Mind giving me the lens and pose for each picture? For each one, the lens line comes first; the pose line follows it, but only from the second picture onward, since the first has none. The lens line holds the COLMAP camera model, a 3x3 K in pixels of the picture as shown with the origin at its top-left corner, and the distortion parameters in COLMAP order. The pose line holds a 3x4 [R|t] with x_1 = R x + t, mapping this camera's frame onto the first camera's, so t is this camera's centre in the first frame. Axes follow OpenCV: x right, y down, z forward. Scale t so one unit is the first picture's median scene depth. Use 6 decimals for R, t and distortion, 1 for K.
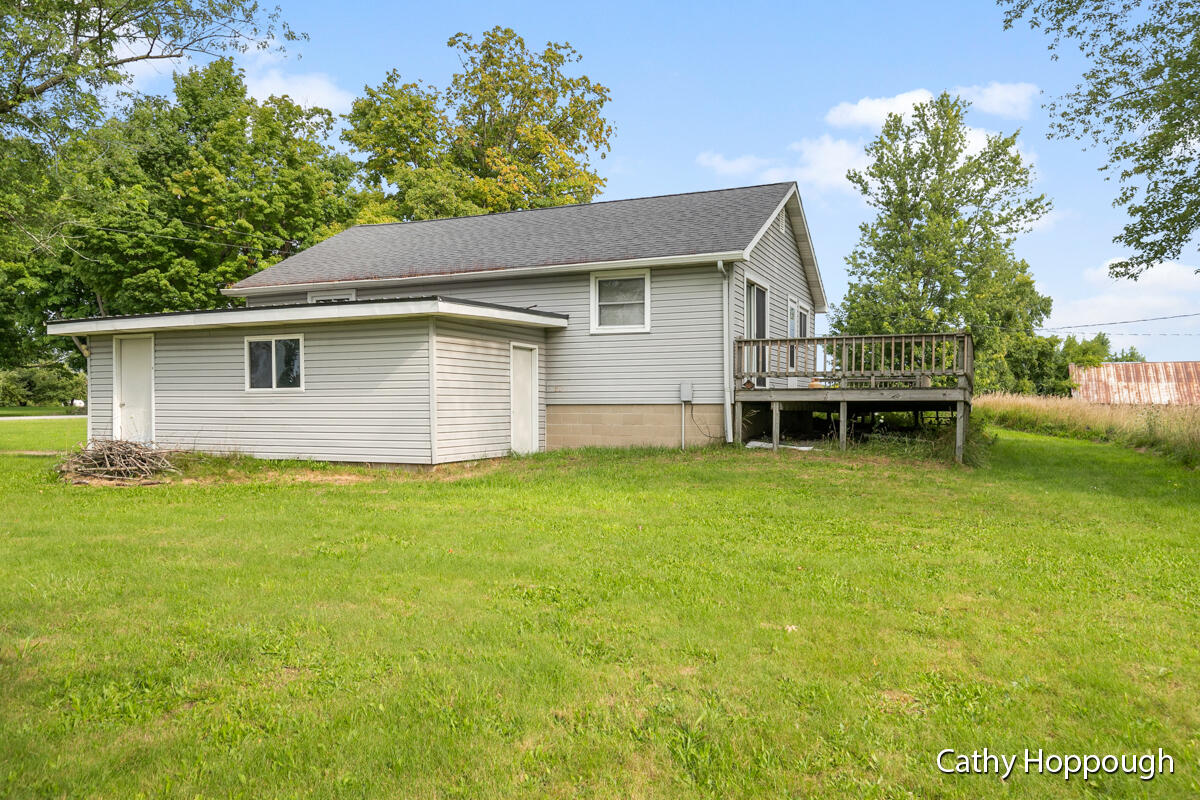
lens RADIAL K [[855.5, 0, 600.0], [0, 855.5, 400.0], [0, 0, 1]] dist [0.001990, 0.000039]
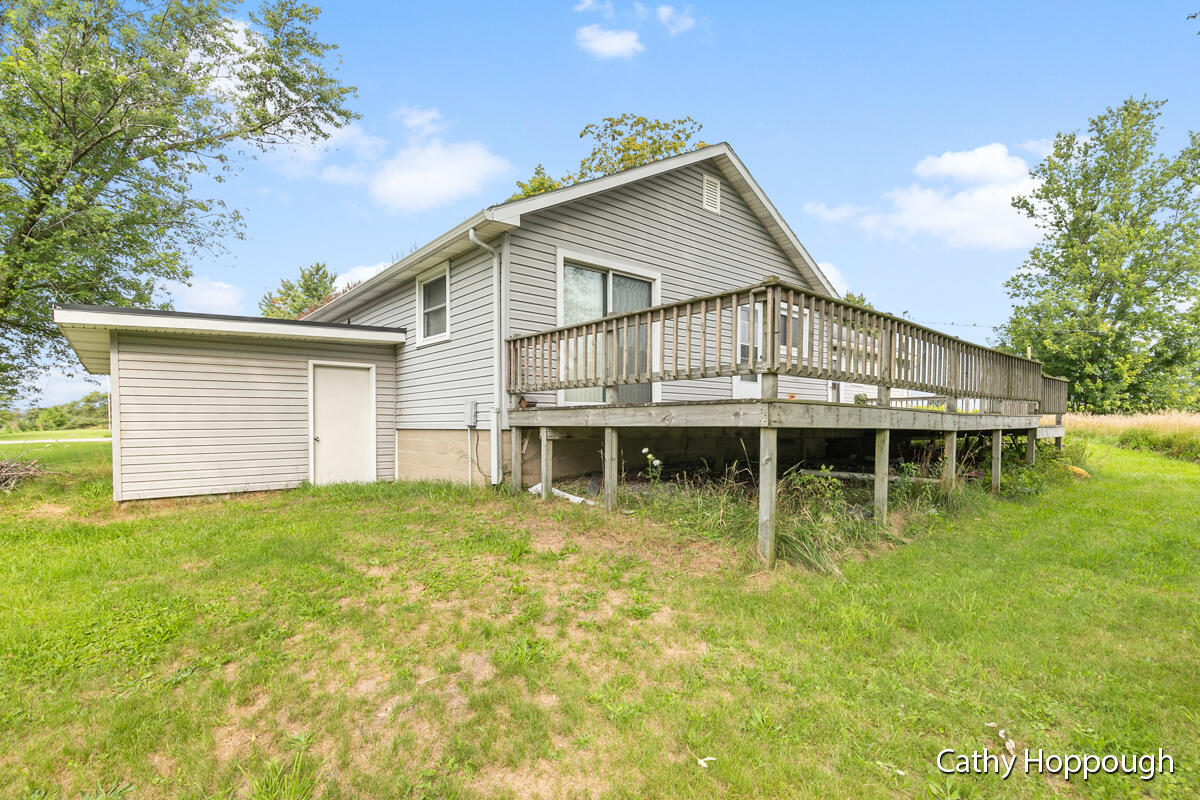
lens RADIAL K [[558.3, 0, 601.5], [0, 558.3, 416.8], [0, 0, 1]] dist [-0.011642, 0.000464]
pose [[0.902433, -0.007808, -0.430759, 0.264294], [0.004589, 0.999953, -0.008512, -0.001407], [0.430805, 0.005705, 0.902427, 0.382329]]
